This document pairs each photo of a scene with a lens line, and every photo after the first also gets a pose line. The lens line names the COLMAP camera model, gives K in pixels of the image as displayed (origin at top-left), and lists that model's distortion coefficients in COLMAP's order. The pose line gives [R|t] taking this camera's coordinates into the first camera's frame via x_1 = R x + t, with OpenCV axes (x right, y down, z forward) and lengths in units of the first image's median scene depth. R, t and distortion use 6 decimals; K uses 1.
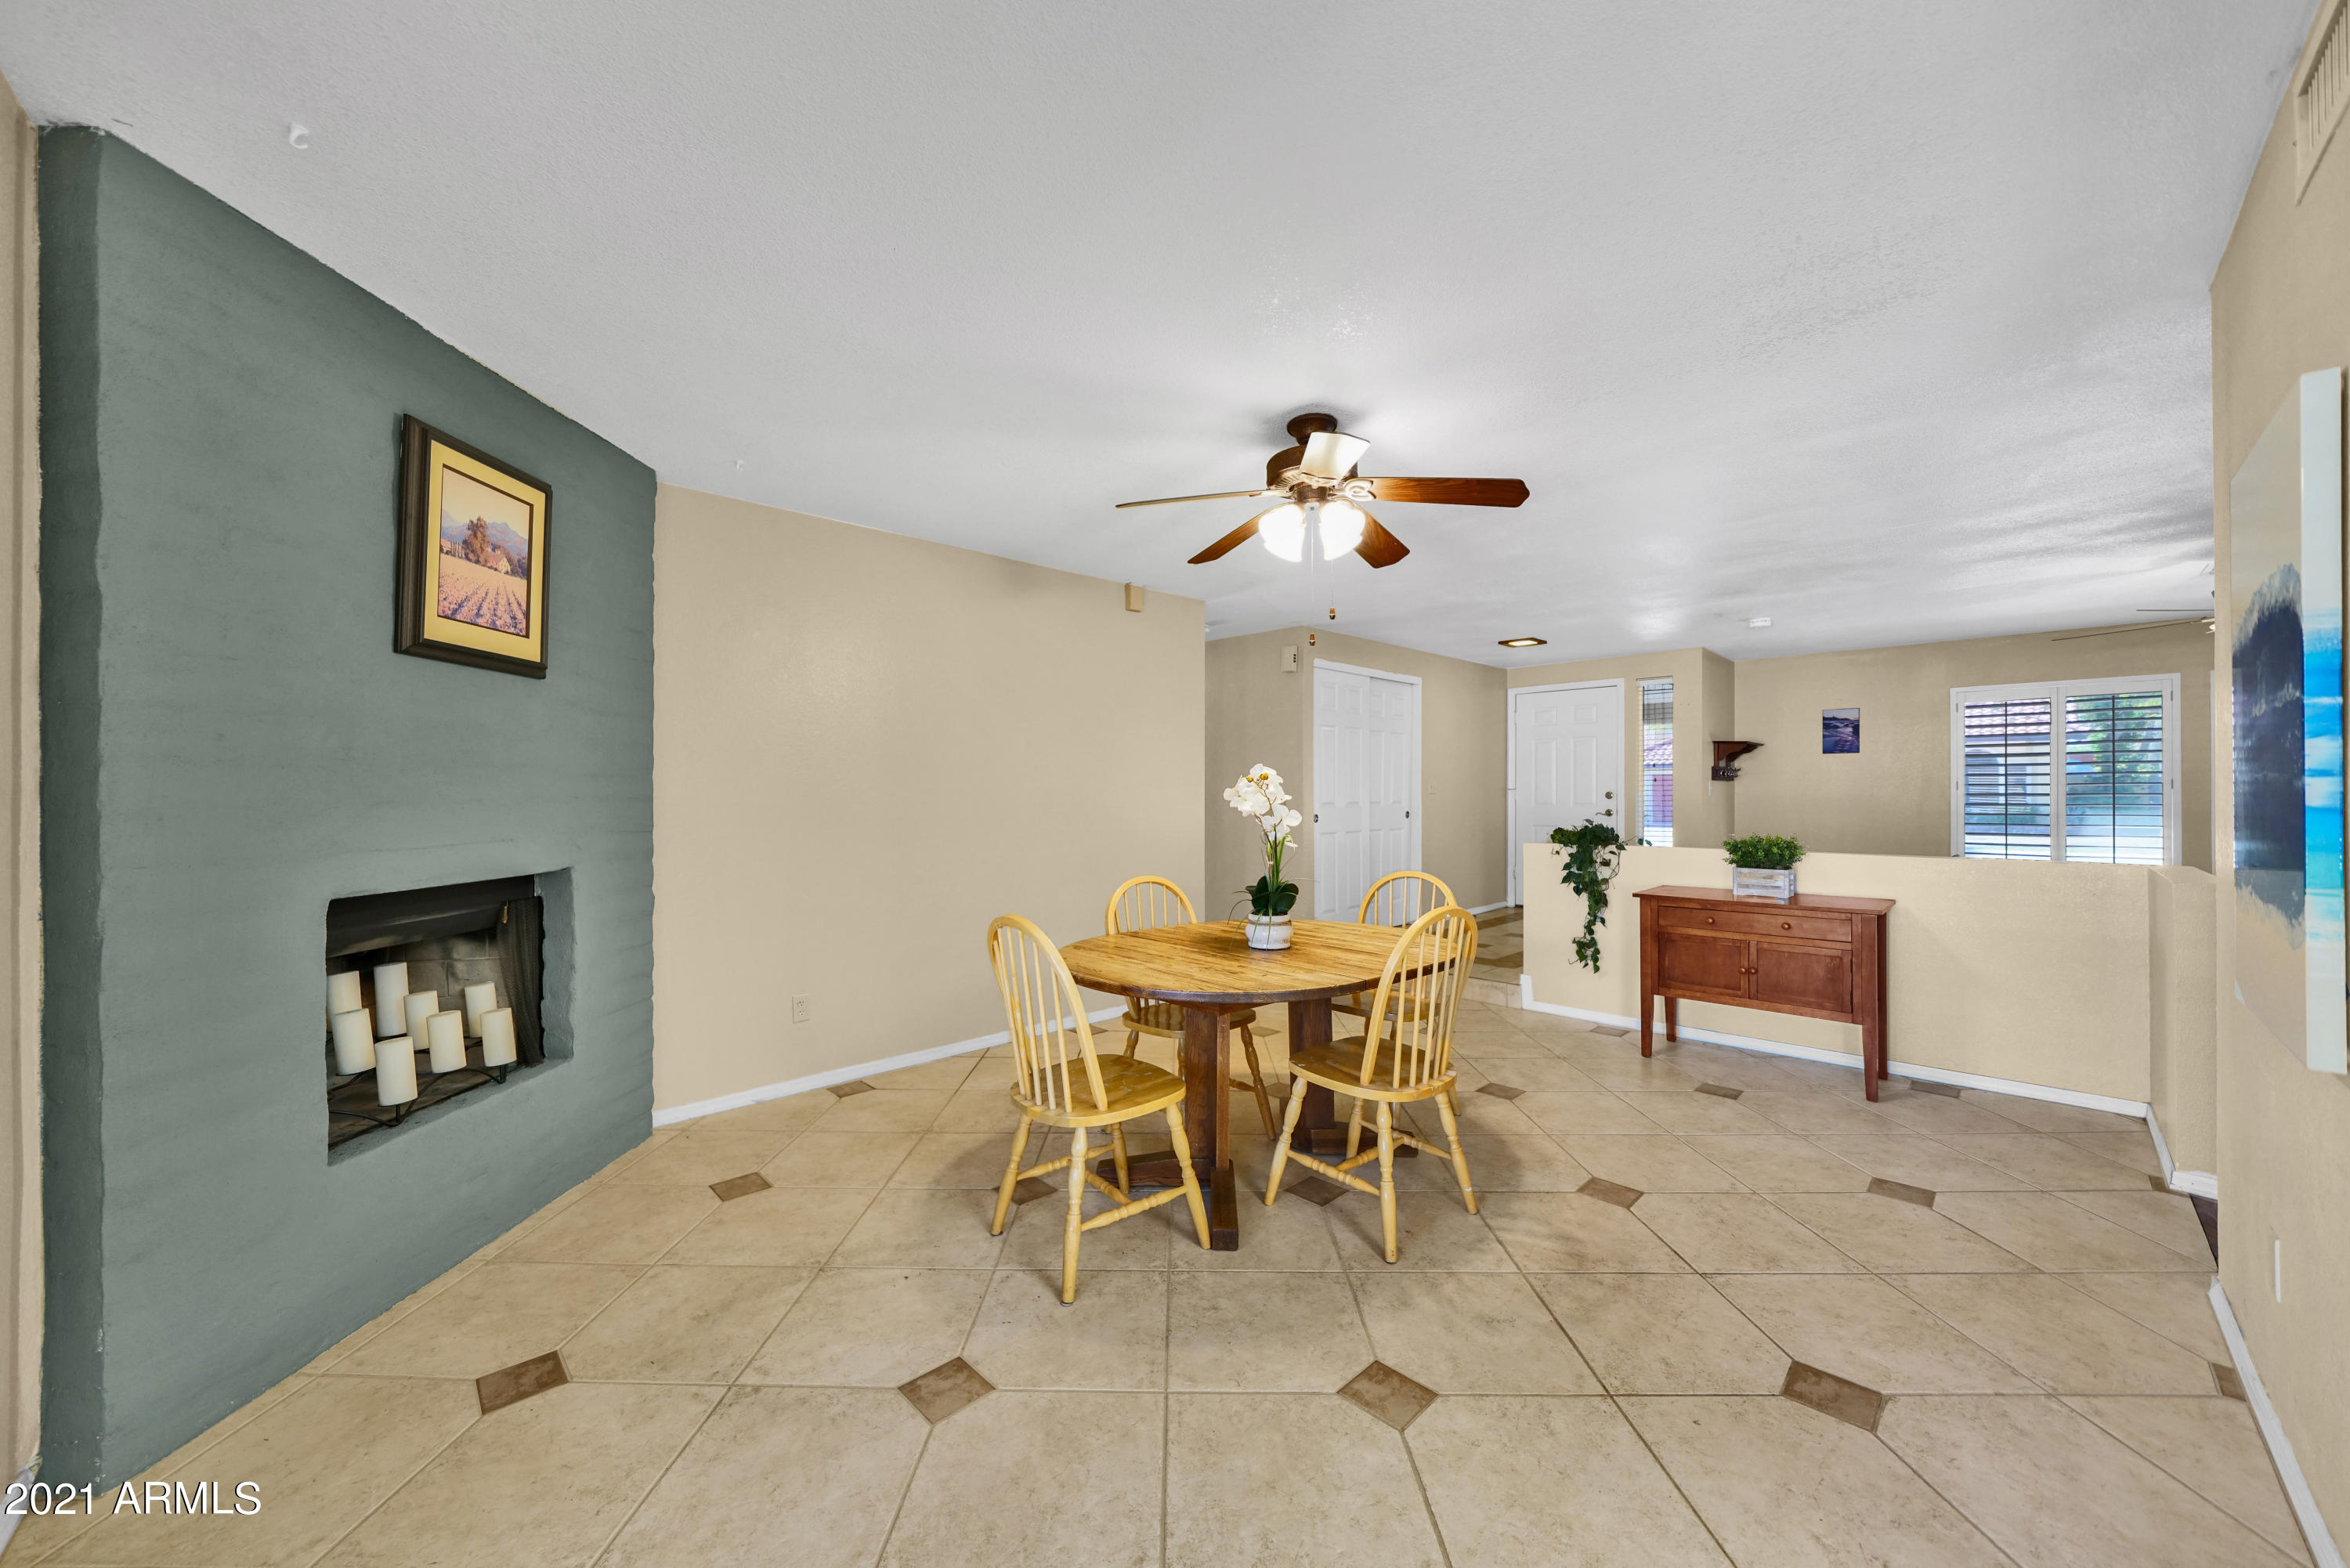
lens RADIAL K [[843.2, 0, 1172.9], [0, 843.2, 793.0], [0, 0, 1]] dist [-0.000577, 0.000029]
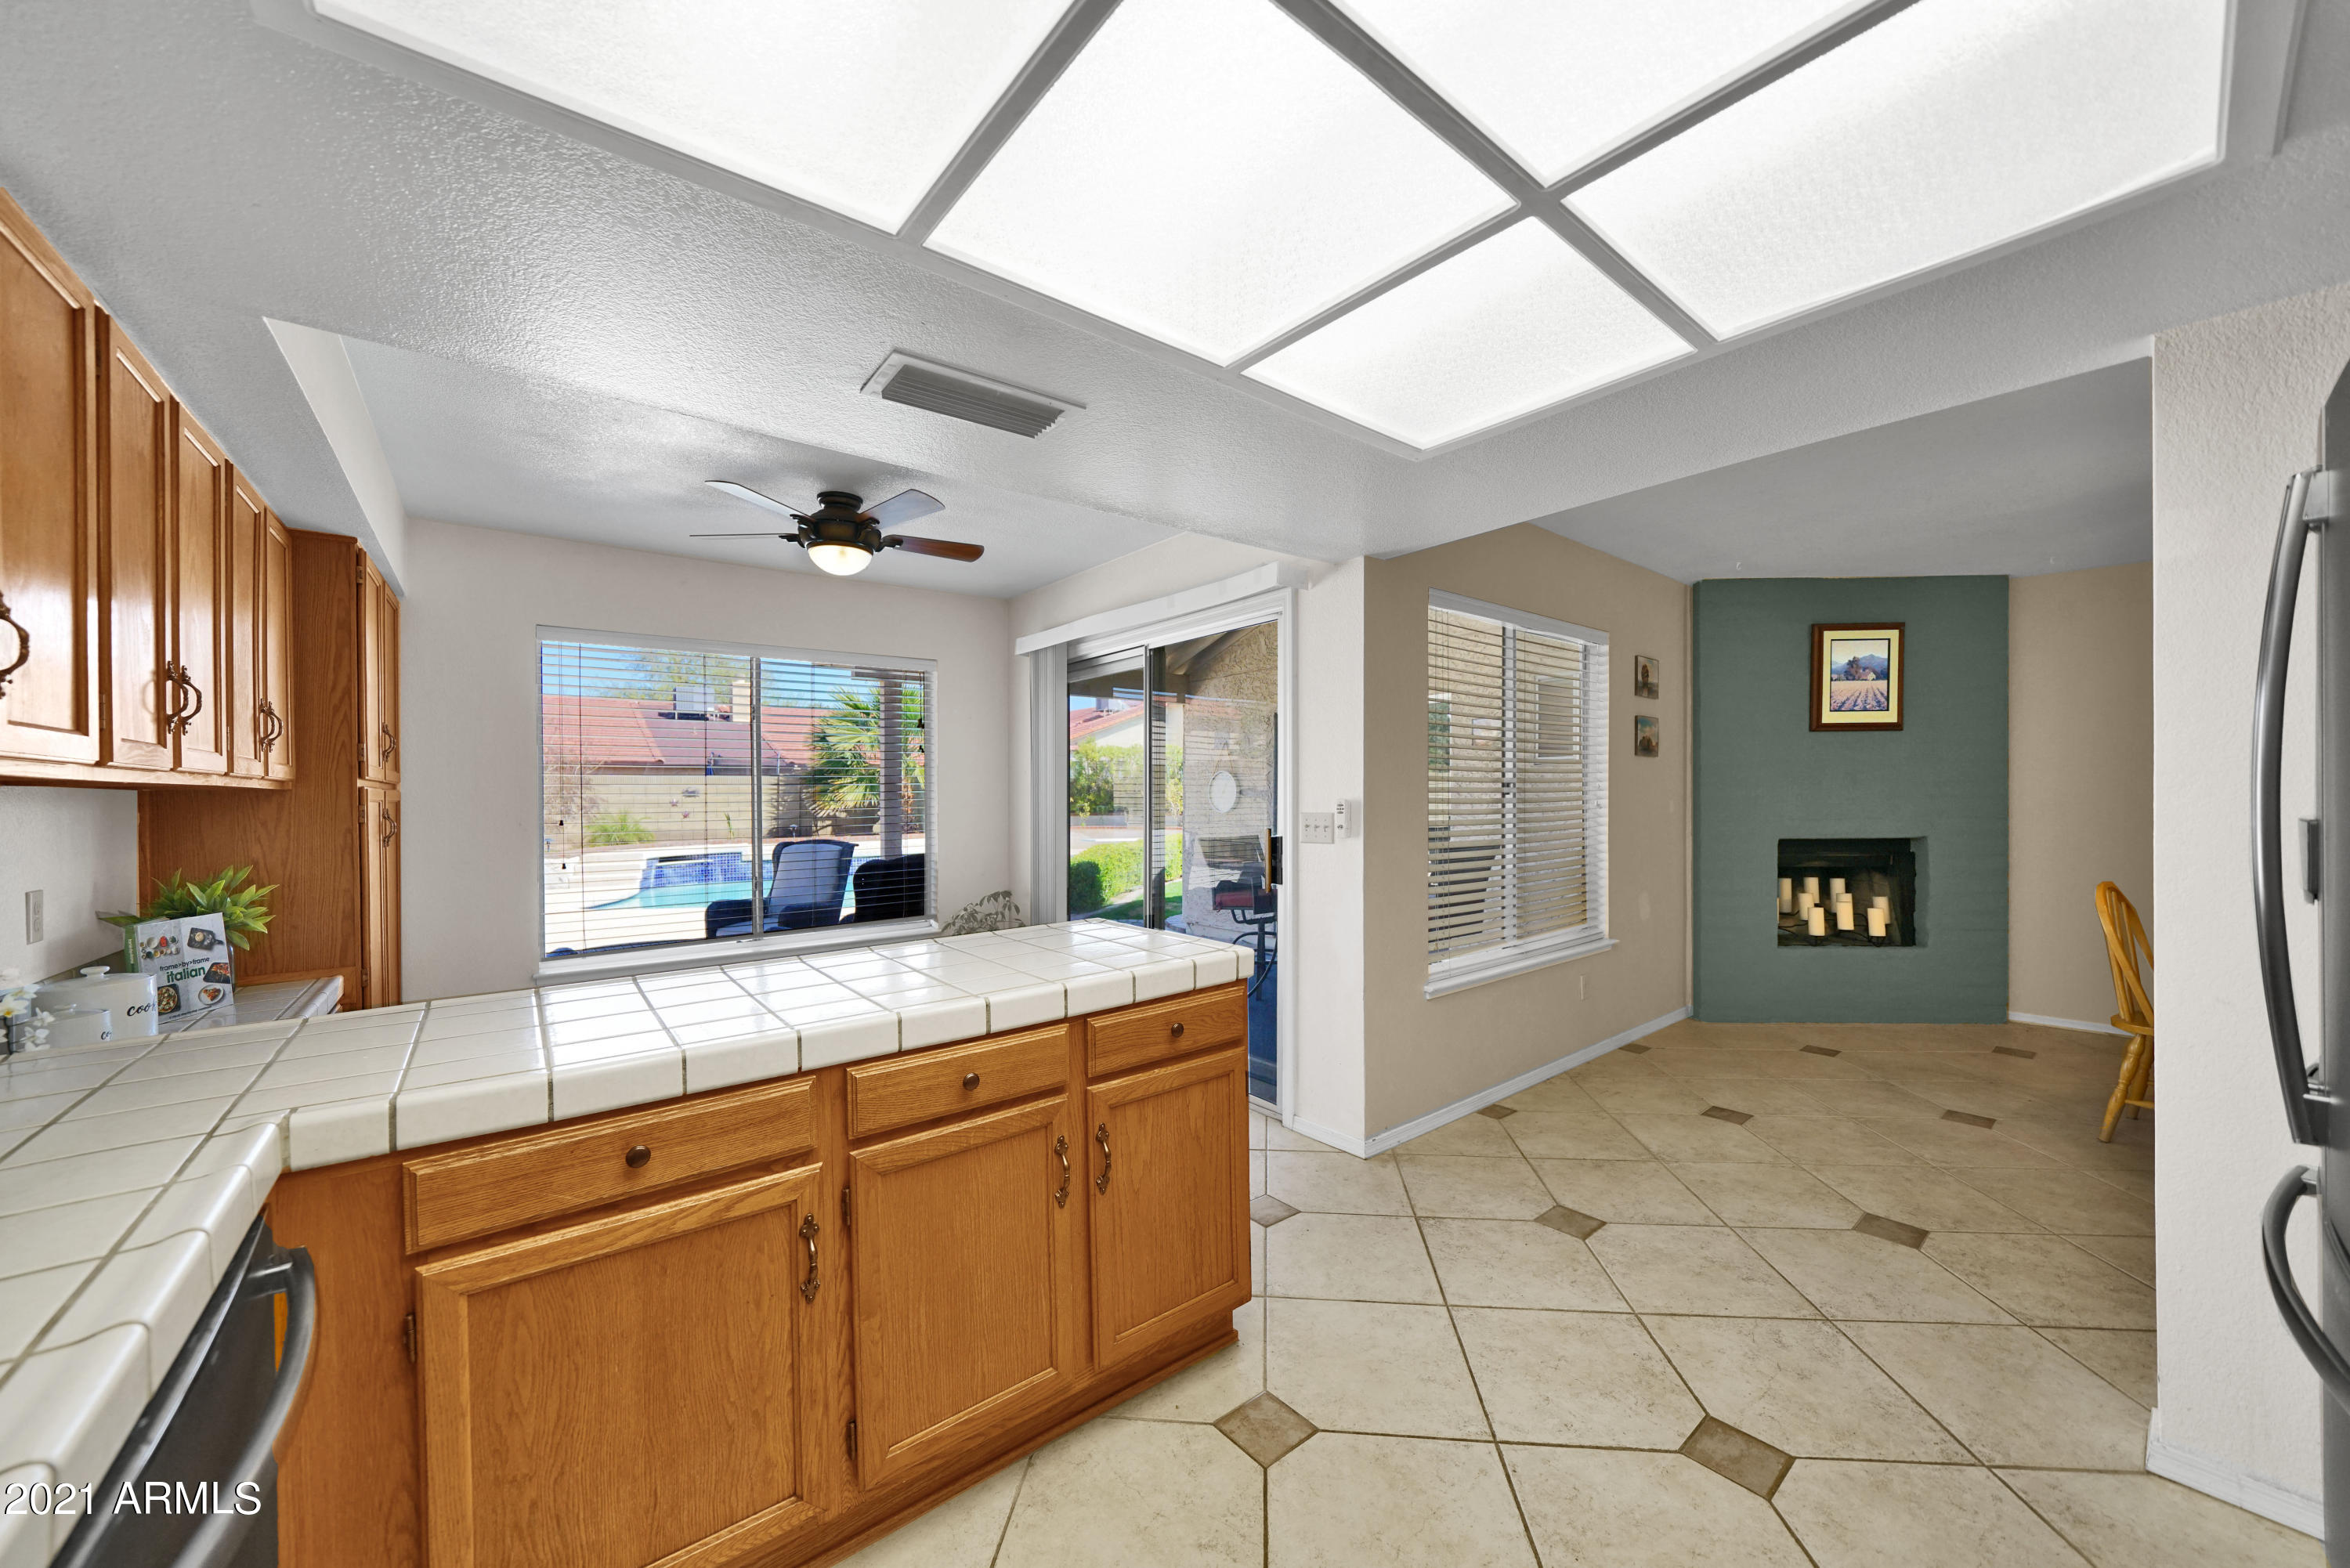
lens RADIAL K [[872.3, 0, 1151.6], [0, 872.3, 791.7], [0, 0, 1]] dist [-0.001485, -0.000087]
pose [[-0.096068, 0.007857, -0.995344, 1.328981], [0.008864, 0.999936, 0.007037, -0.033834], [0.995335, -0.008147, -0.096132, -0.441607]]
